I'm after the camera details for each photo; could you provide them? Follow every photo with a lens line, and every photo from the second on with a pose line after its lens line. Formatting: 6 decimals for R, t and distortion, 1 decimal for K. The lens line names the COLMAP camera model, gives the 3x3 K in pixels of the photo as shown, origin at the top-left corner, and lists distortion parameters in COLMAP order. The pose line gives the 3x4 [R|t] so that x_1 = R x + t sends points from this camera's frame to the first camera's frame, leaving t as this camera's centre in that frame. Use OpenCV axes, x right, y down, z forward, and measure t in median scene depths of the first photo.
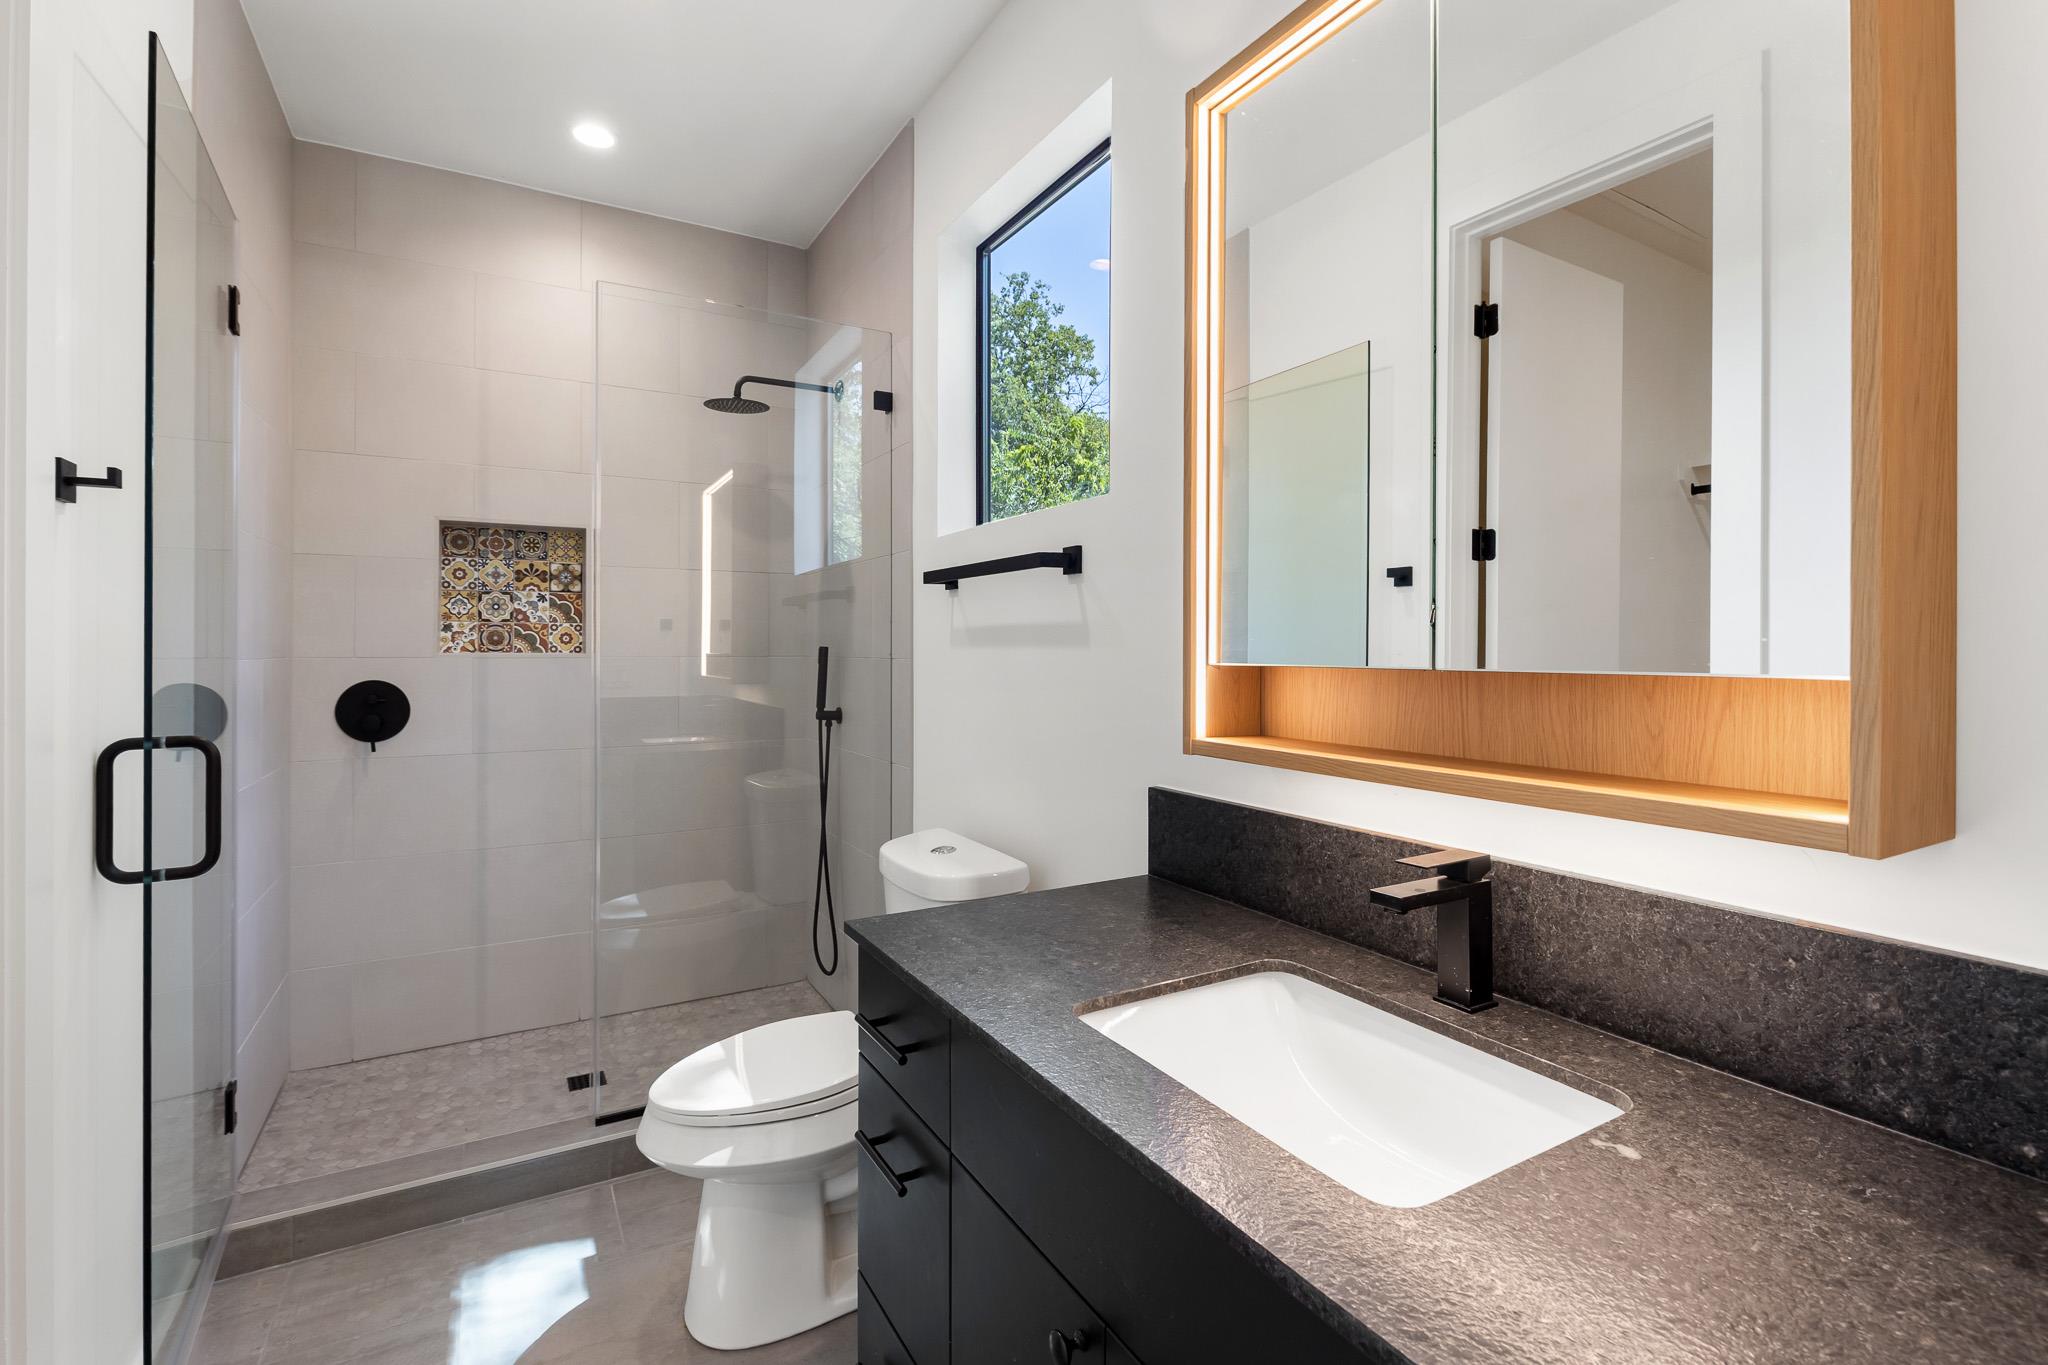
lens RADIAL K [[918.1, 0, 1023.1], [0, 918.1, 652.9], [0, 0, 1]] dist [0.001845, -0.000550]
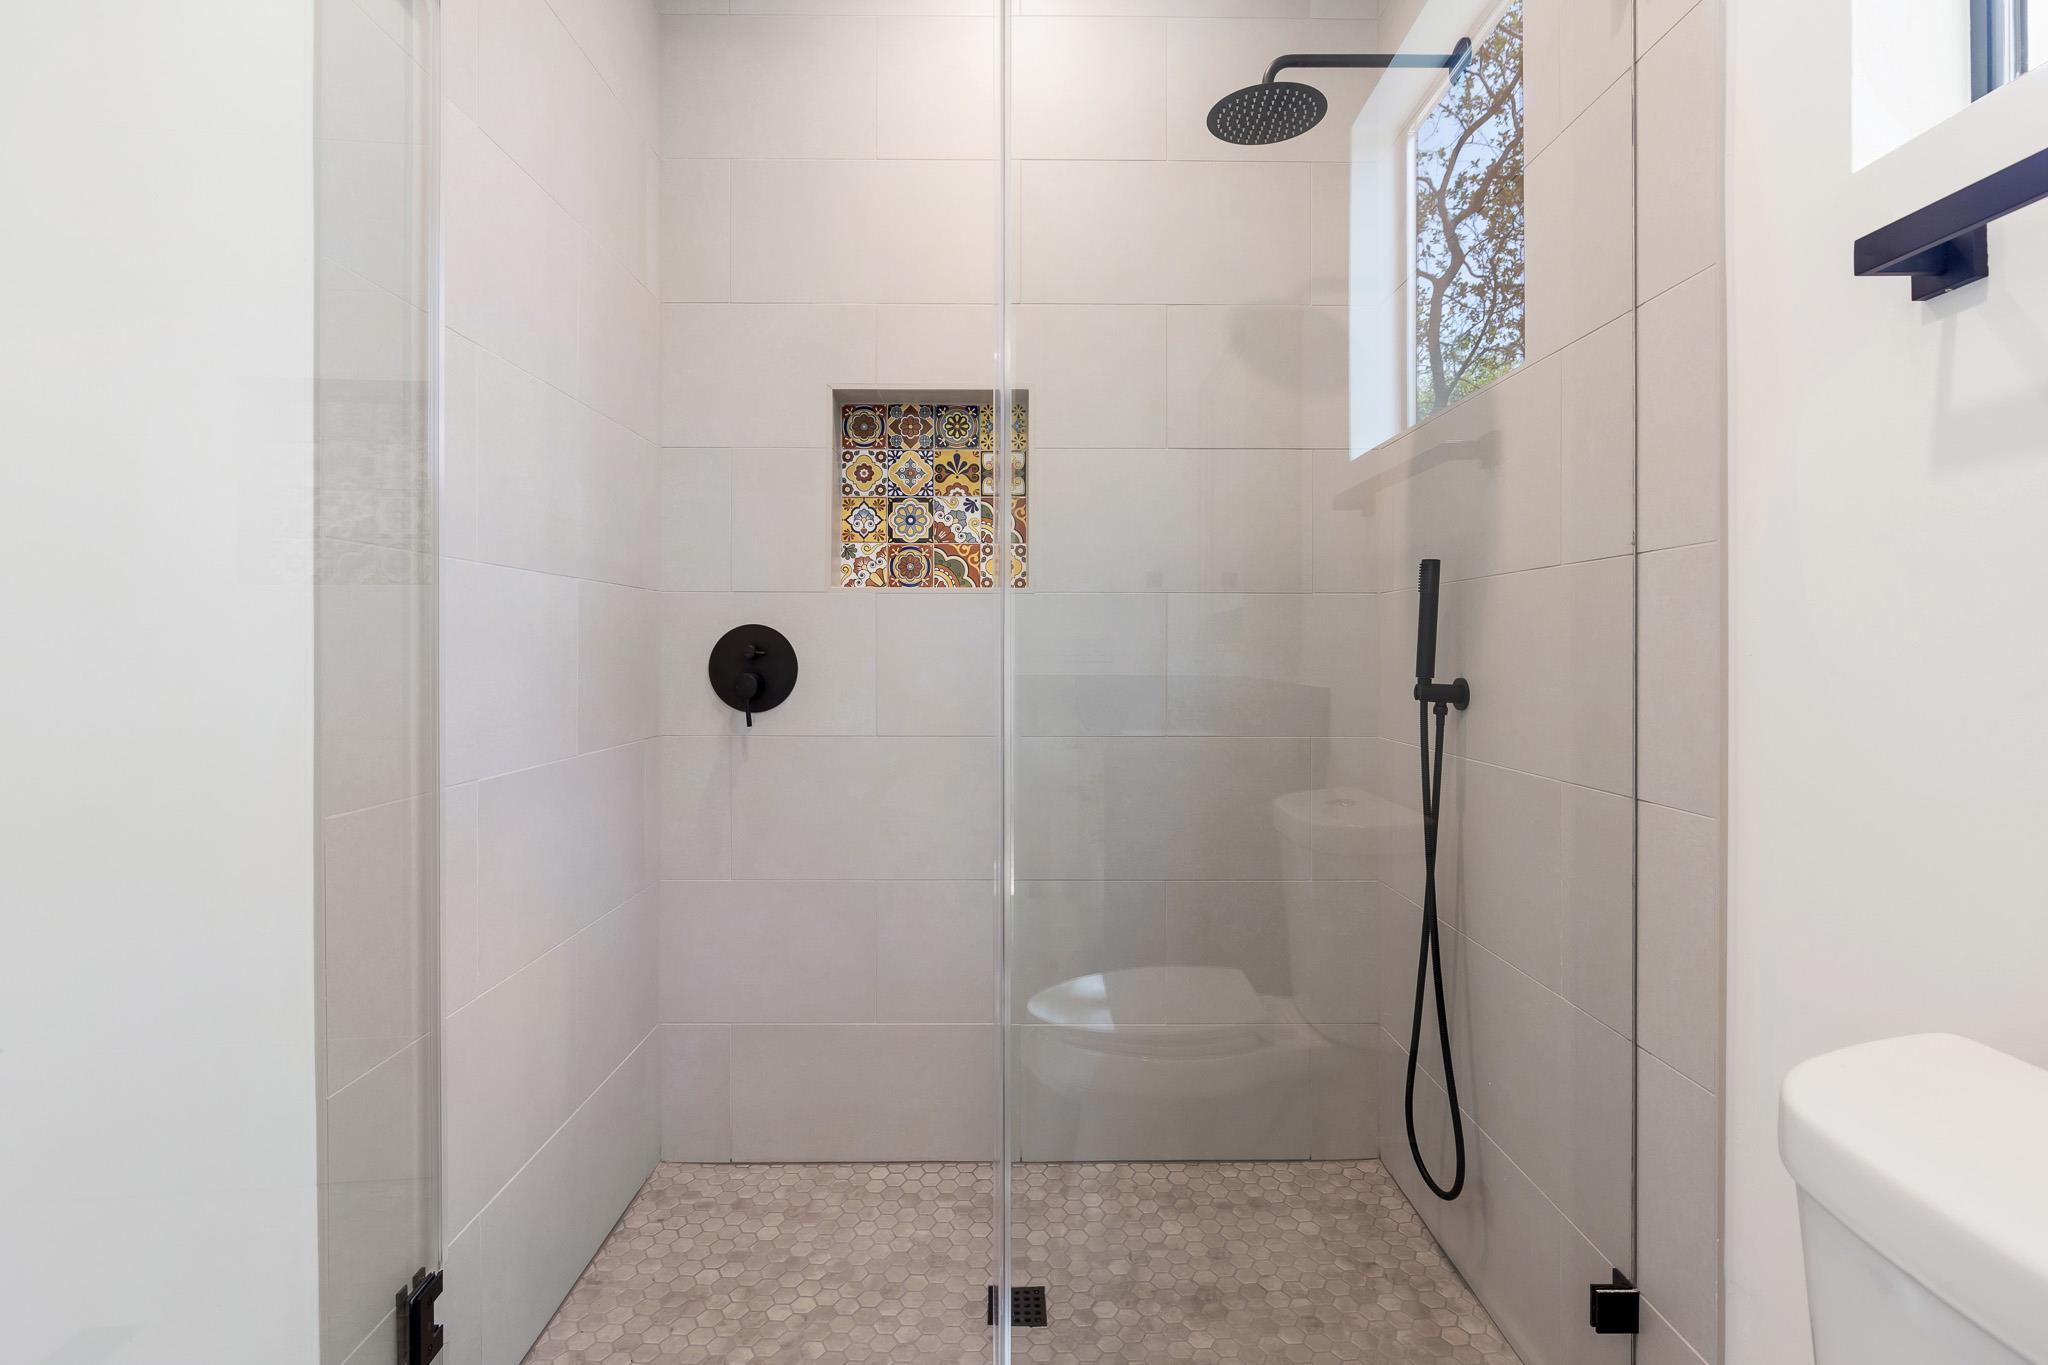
lens RADIAL K [[960.8, 0, 1016.5], [0, 960.8, 642.0], [0, 0, 1]] dist [-0.001602, -0.000236]
pose [[0.866010, -0.005088, -0.500000, -0.153627], [-0.000200, 0.999945, -0.010523, 0.046928], [0.500026, 0.009213, 0.865962, 0.428473]]
